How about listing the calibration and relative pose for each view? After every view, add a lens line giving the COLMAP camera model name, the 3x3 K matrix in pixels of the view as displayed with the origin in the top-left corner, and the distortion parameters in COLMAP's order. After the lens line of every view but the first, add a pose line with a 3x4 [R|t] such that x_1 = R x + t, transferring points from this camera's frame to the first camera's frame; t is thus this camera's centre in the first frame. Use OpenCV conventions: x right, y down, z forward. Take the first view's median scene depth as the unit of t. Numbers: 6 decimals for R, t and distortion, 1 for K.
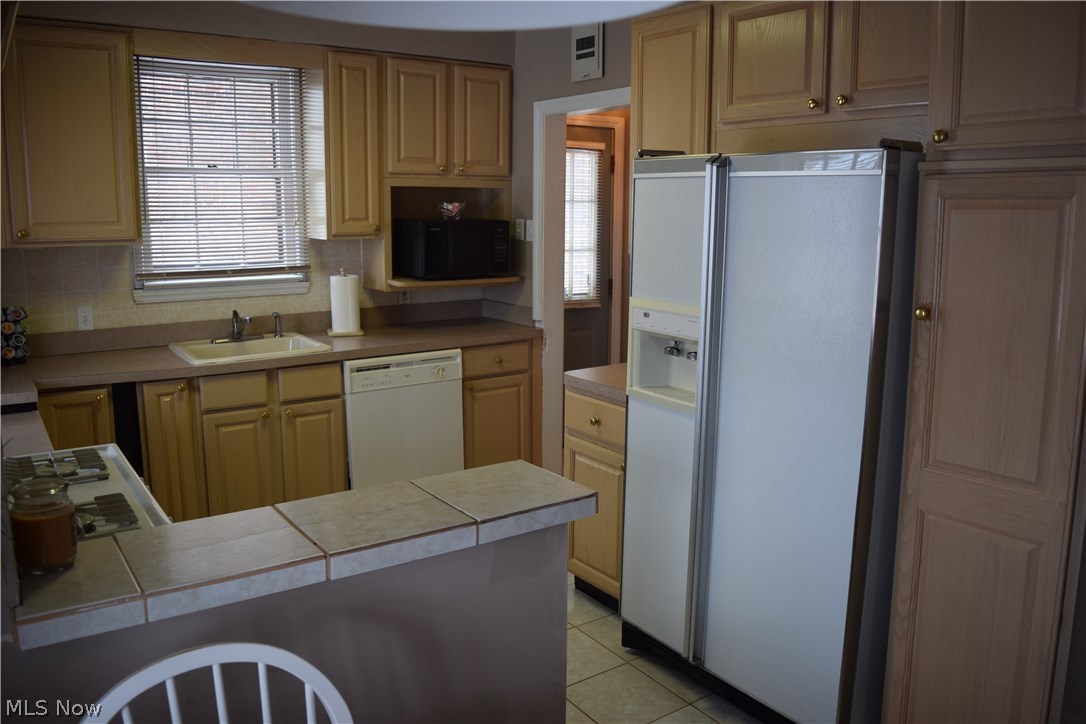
lens RADIAL K [[896.4, 0, 547.1], [0, 896.4, 362.3], [0, 0, 1]] dist [-0.048021, 0.002533]
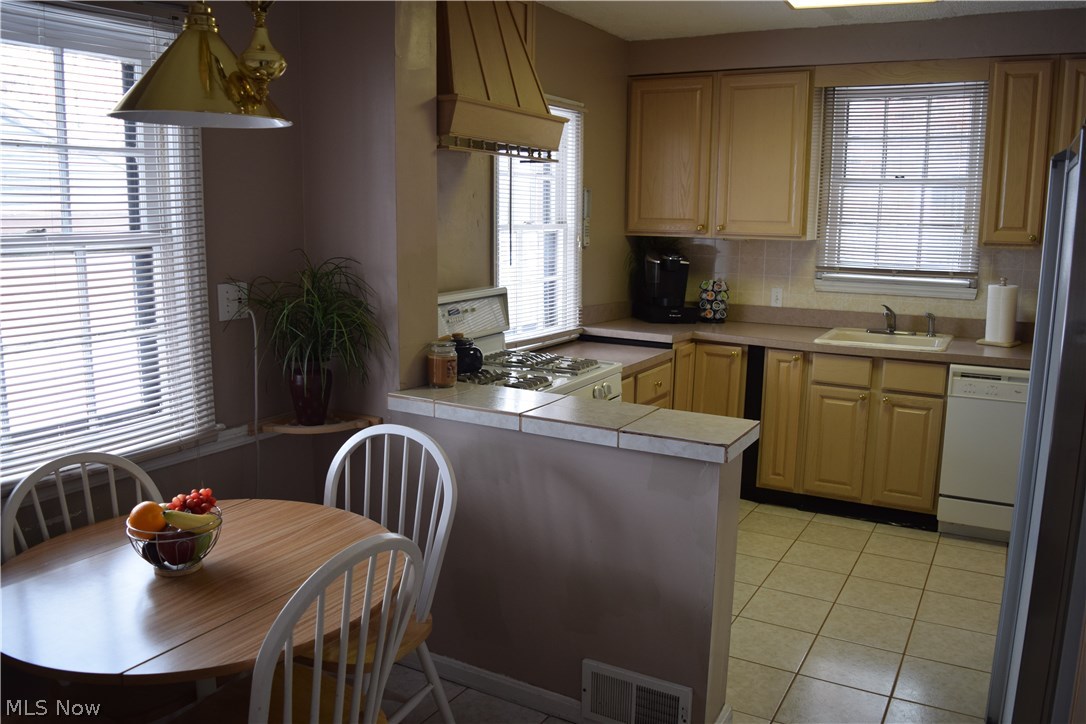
lens RADIAL K [[896.4, 0, 549.5], [0, 896.4, 360.6], [0, 0, 1]] dist [-0.048021, 0.002533]
pose [[0.448828, 0.150841, -0.880795, 0.461273], [-0.175384, 0.981350, 0.078691, -0.004308], [0.876239, 0.119159, 0.466912, 0.121628]]
